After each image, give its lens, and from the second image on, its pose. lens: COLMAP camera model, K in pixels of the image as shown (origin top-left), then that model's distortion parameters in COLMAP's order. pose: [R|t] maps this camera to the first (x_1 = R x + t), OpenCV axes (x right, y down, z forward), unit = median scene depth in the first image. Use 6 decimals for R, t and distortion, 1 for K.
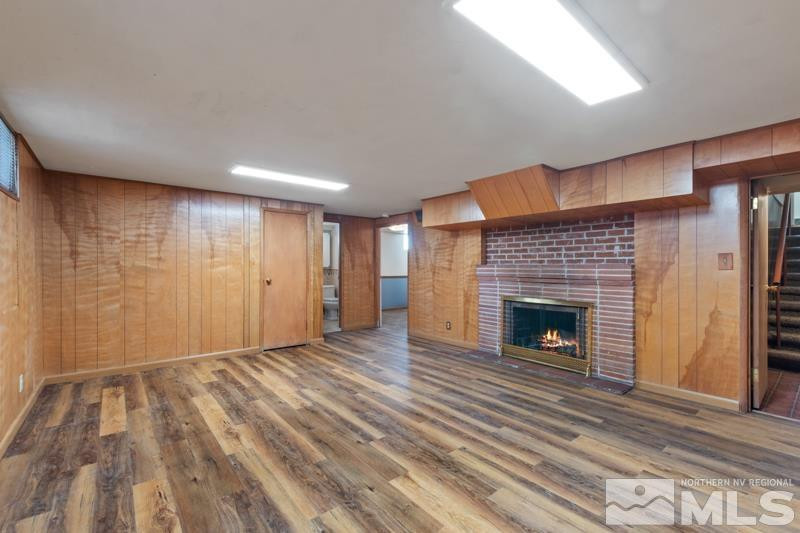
lens RADIAL K [[351.6, 0, 402.3], [0, 351.6, 266.8], [0, 0, 1]] dist [0.000782, -0.000008]
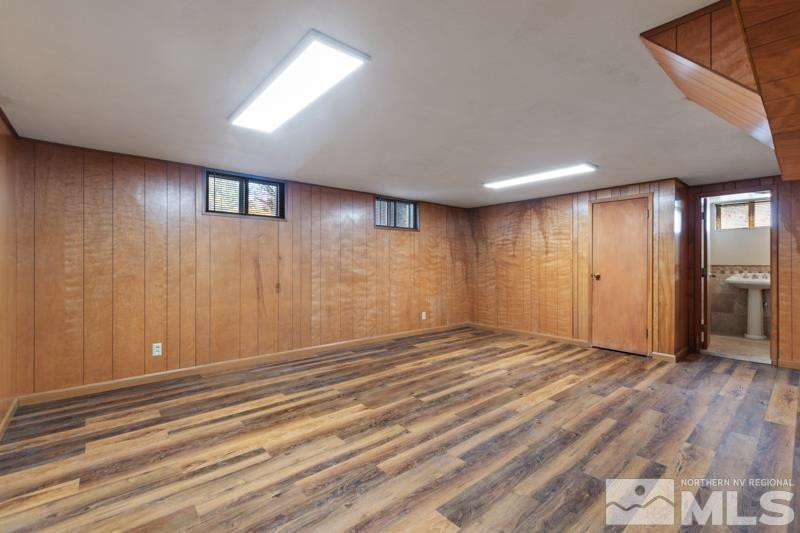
lens RADIAL K [[351.6, 0, 402.3], [0, 351.6, 266.8], [0, 0, 1]] dist [0.000782, -0.000008]
pose [[0.013576, 0.008161, -0.999875, 0.870177], [0.000599, 0.999966, 0.008170, 0.011328], [0.999908, -0.000709, 0.013570, 0.693316]]
